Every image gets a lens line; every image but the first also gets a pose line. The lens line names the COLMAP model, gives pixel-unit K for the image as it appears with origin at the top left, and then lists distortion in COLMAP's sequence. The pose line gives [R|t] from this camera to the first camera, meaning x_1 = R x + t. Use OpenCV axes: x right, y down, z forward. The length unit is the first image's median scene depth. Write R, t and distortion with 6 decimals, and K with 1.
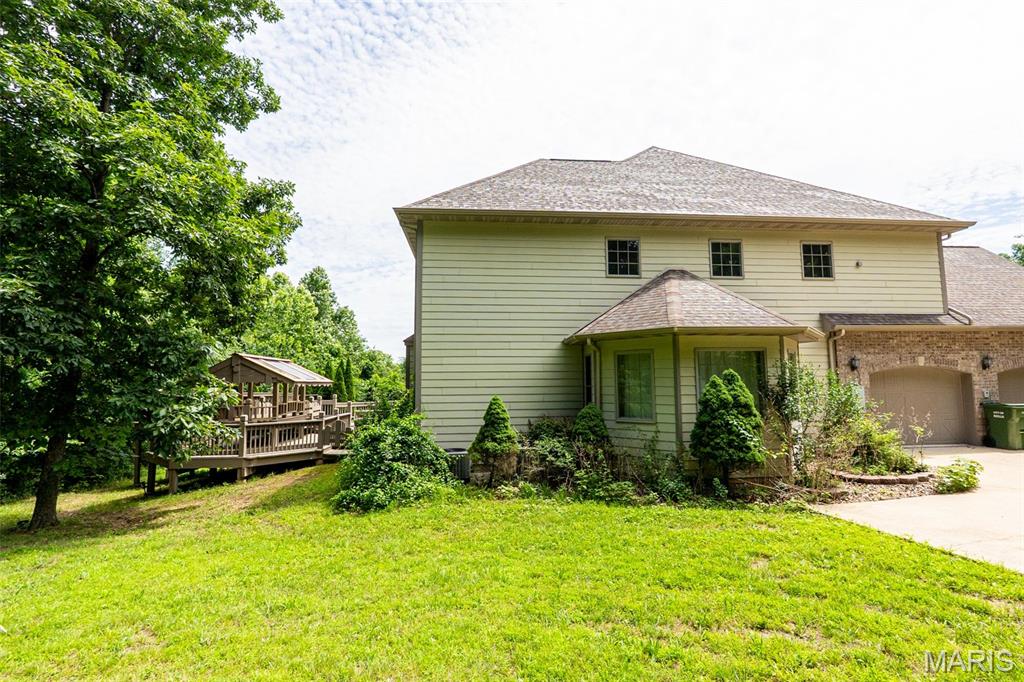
lens RADIAL K [[470.4, 0, 504.2], [0, 470.4, 346.3], [0, 0, 1]] dist [-0.019743, 0.002098]
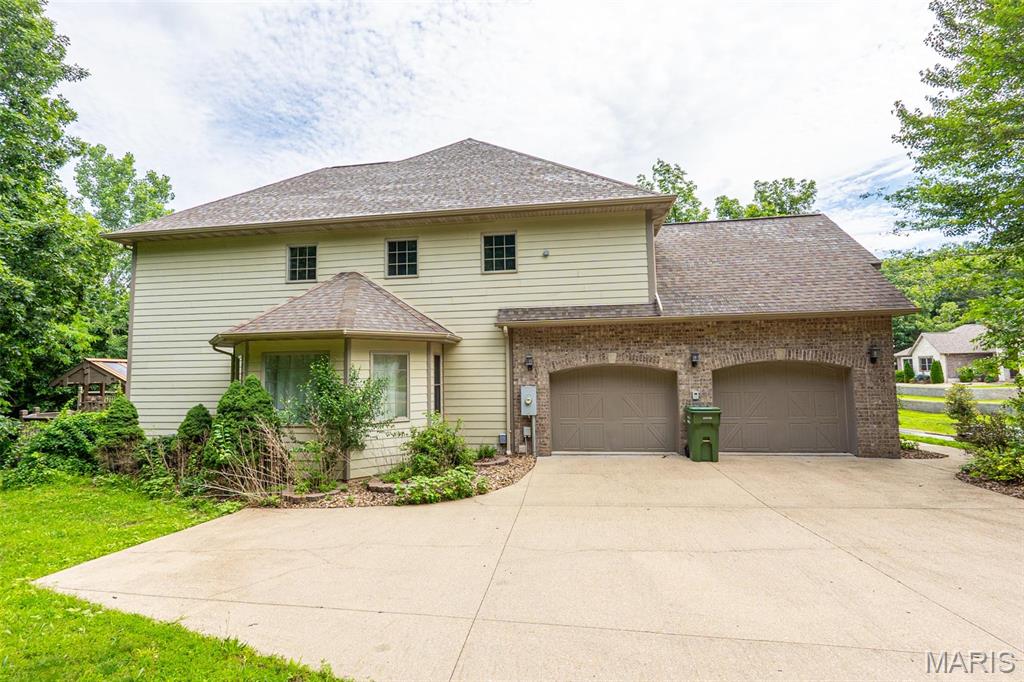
lens RADIAL K [[470.4, 0, 507.7], [0, 470.4, 347.8], [0, 0, 1]] dist [-0.019743, 0.002098]
pose [[0.976573, -0.020760, -0.214184, 0.889567], [0.024089, 0.999626, 0.012947, -0.004349], [0.213835, -0.017803, 0.976708, 0.076453]]
